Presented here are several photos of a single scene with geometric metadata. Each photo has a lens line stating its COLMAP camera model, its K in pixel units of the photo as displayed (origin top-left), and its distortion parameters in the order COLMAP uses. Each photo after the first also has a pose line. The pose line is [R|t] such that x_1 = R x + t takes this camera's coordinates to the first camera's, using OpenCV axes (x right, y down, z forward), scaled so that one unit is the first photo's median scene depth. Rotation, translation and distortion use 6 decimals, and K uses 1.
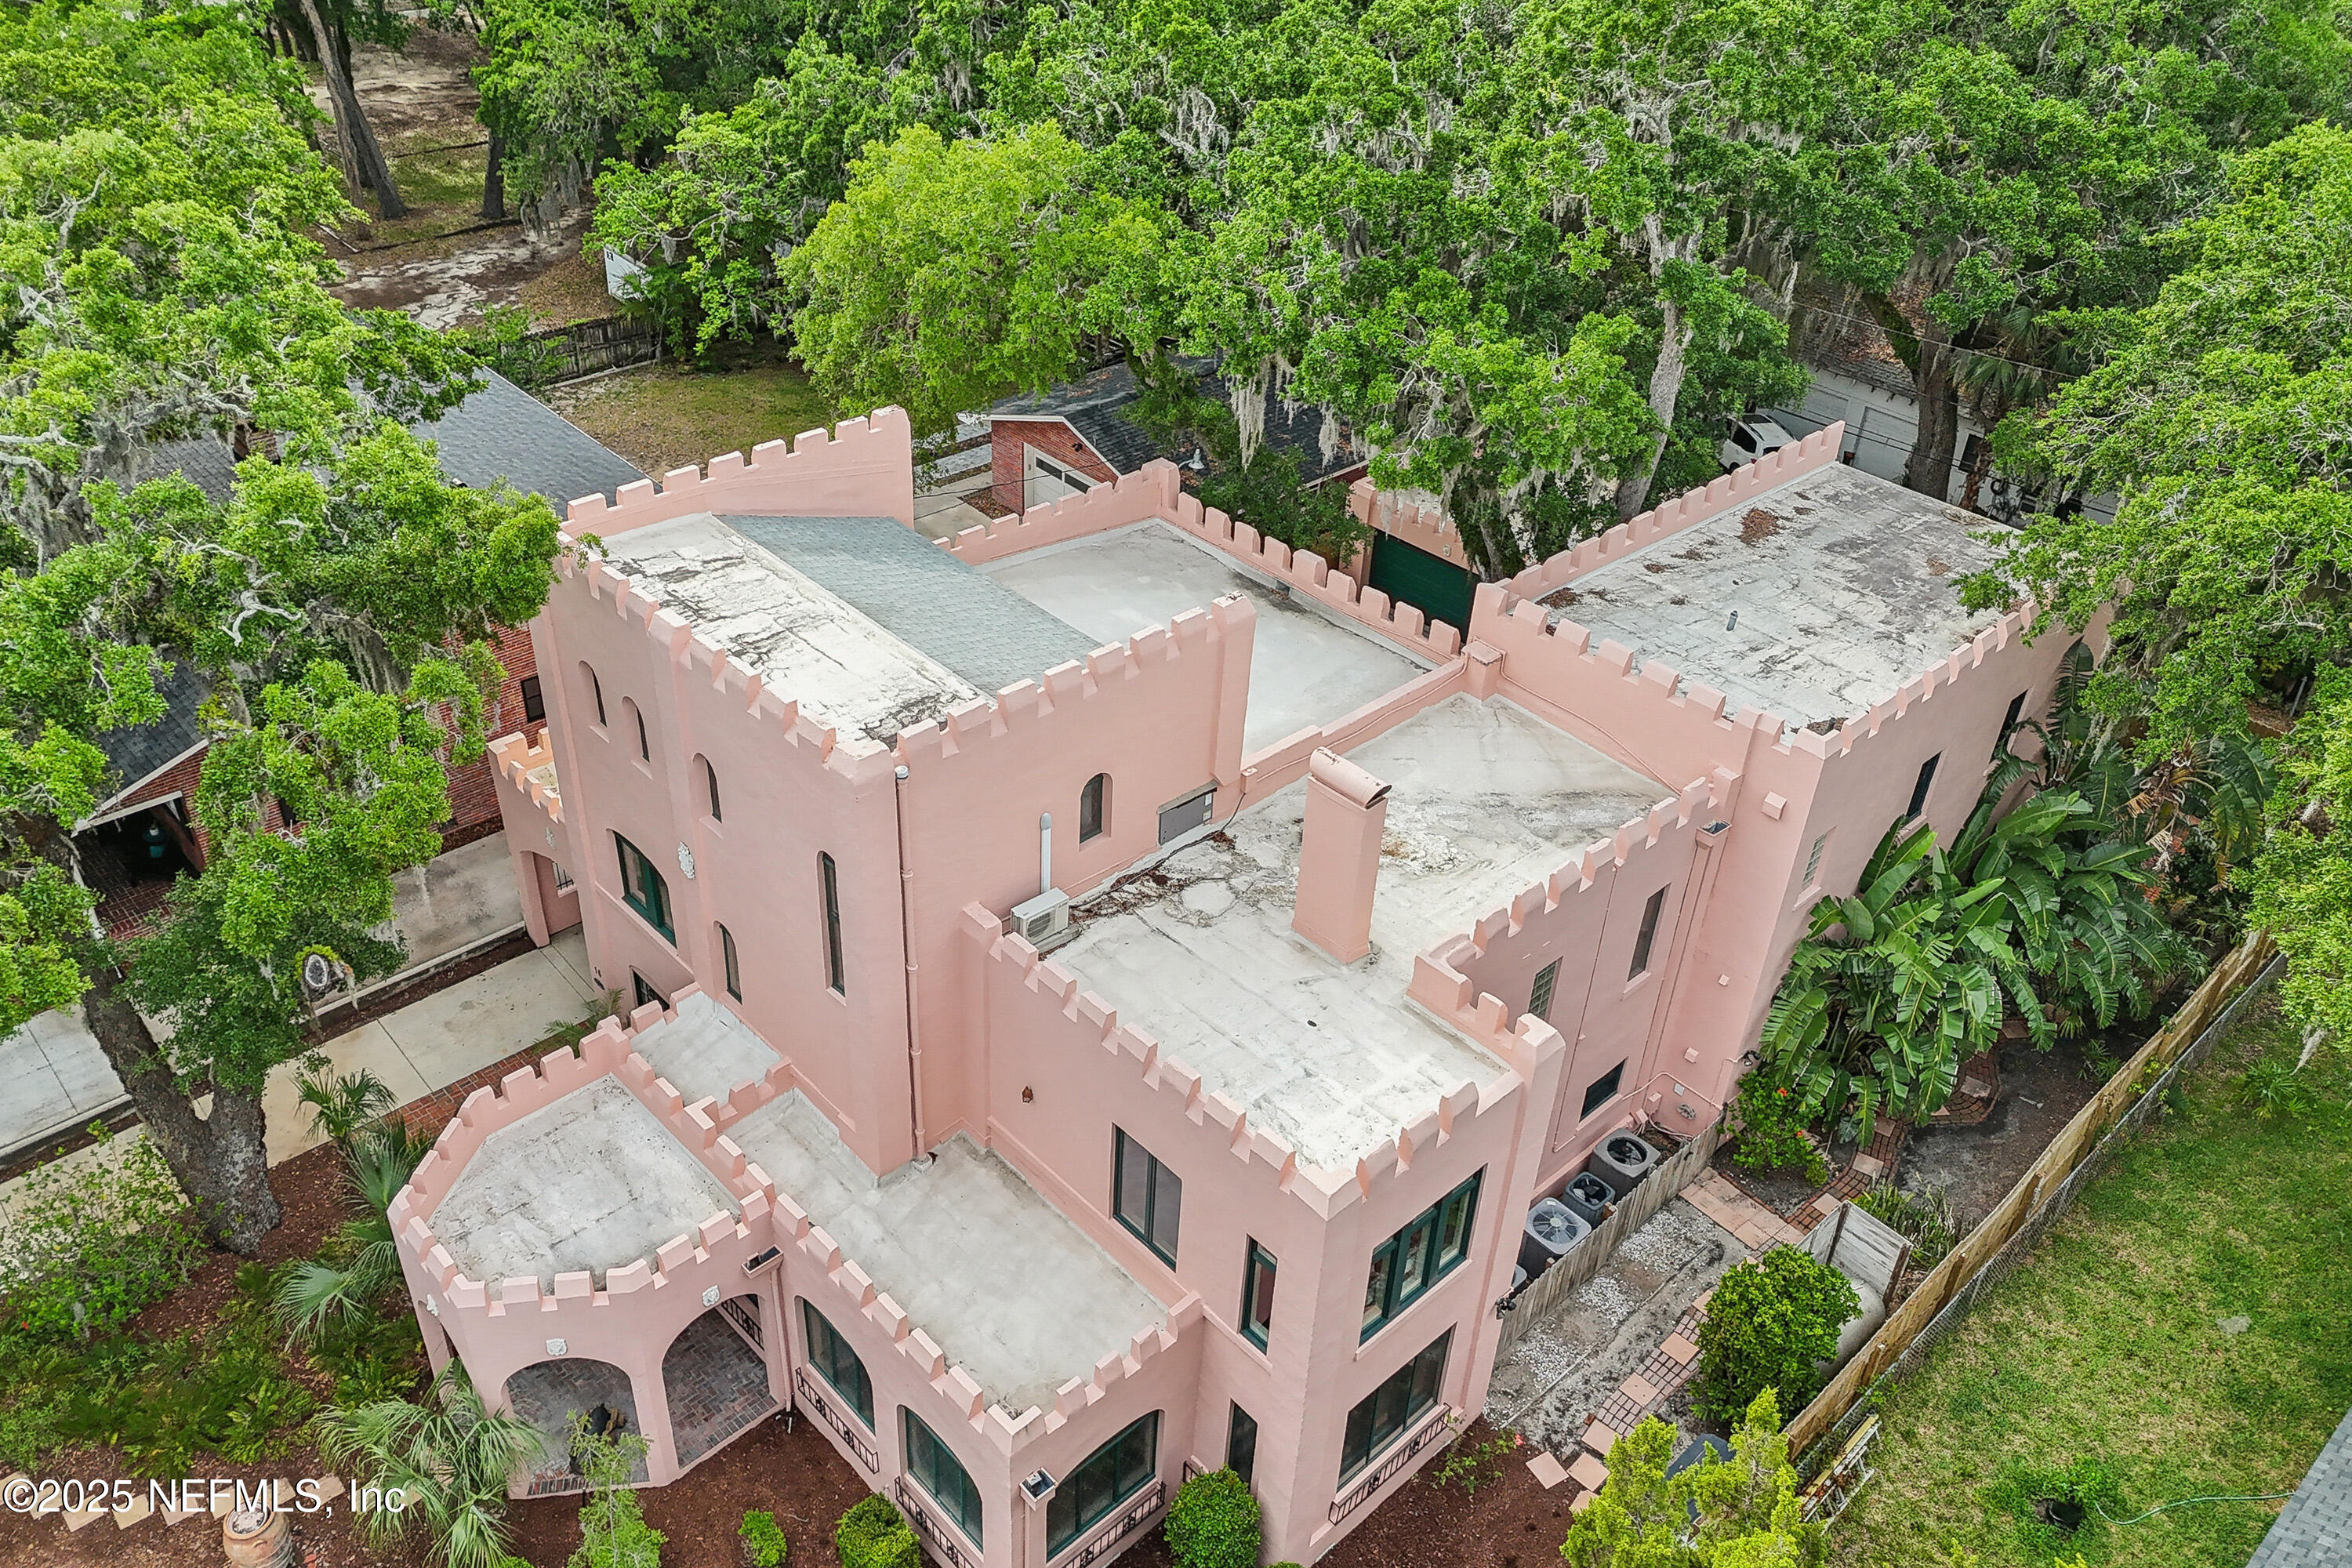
lens RADIAL K [[1820.7, 0, 1176.0], [0, 1820.7, 784.0], [0, 0, 1]] dist [0.030786, -0.008533]
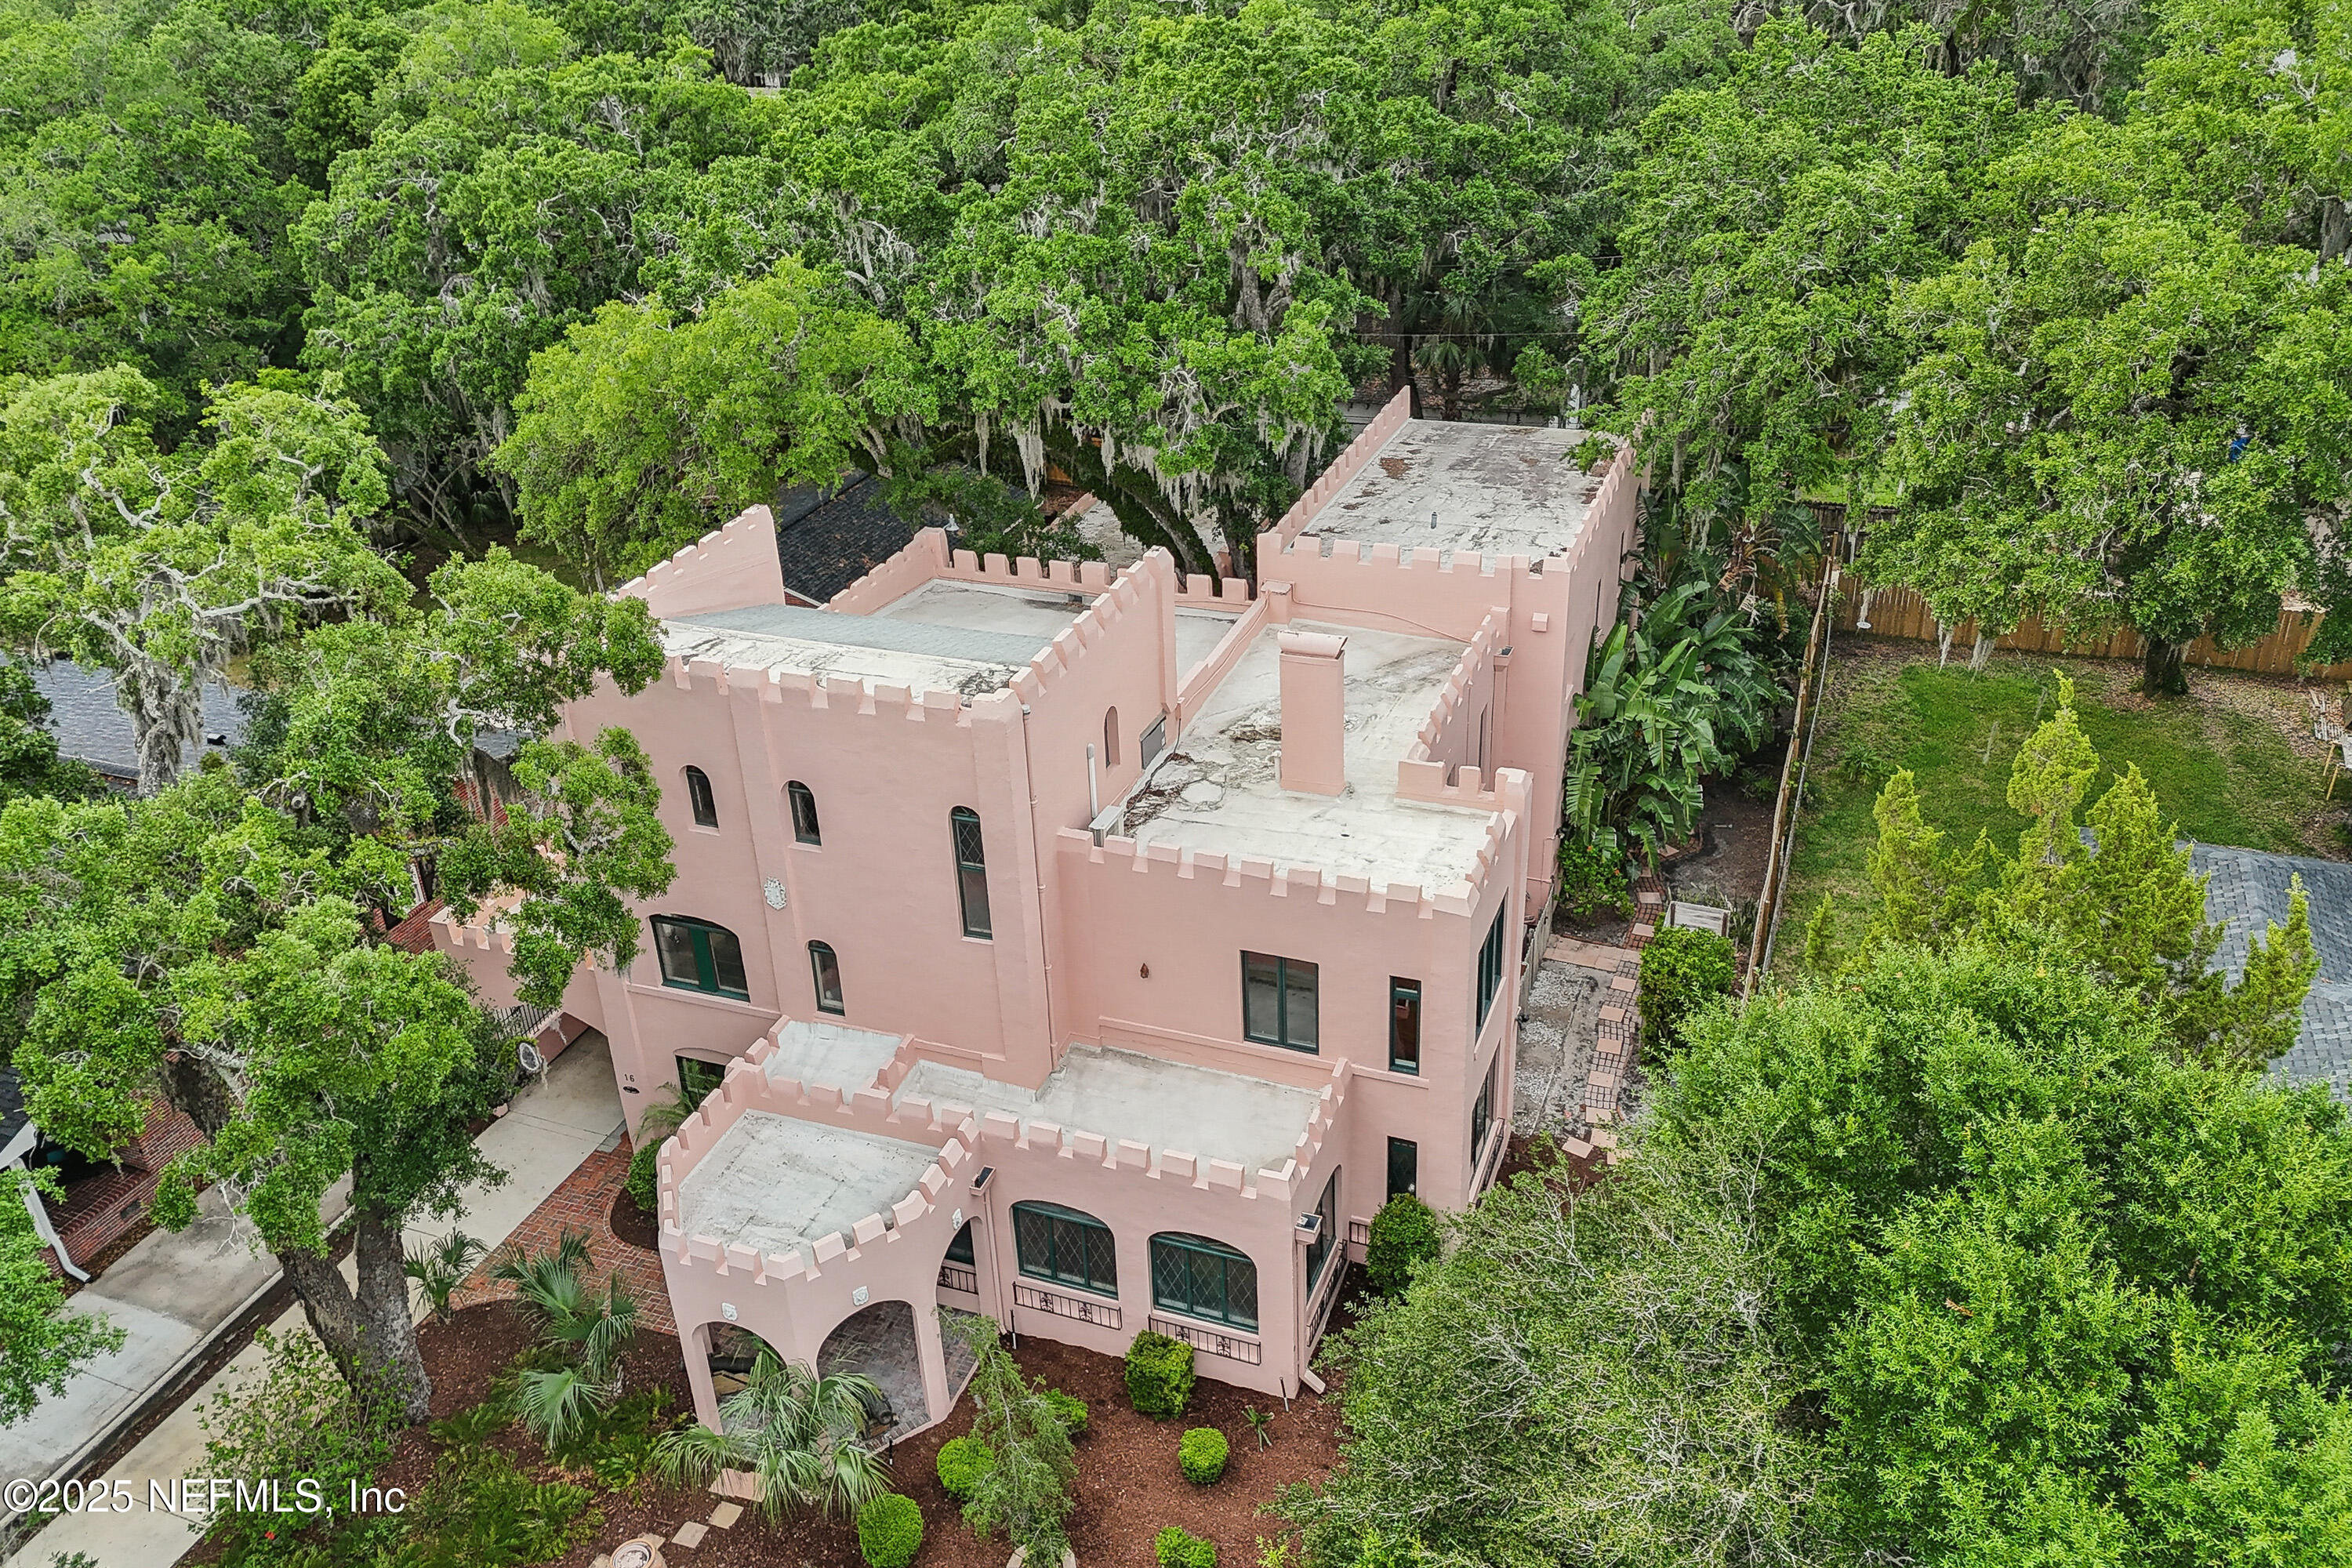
lens RADIAL K [[1830.7, 0, 1176.0], [0, 1830.7, 784.0], [0, 0, 1]] dist [0.093500, -0.090114]
pose [[0.896772, -0.277610, 0.344575, -0.408356], [0.314353, 0.947737, -0.054566, 0.114809], [-0.311418, 0.157251, 0.937172, -0.149754]]
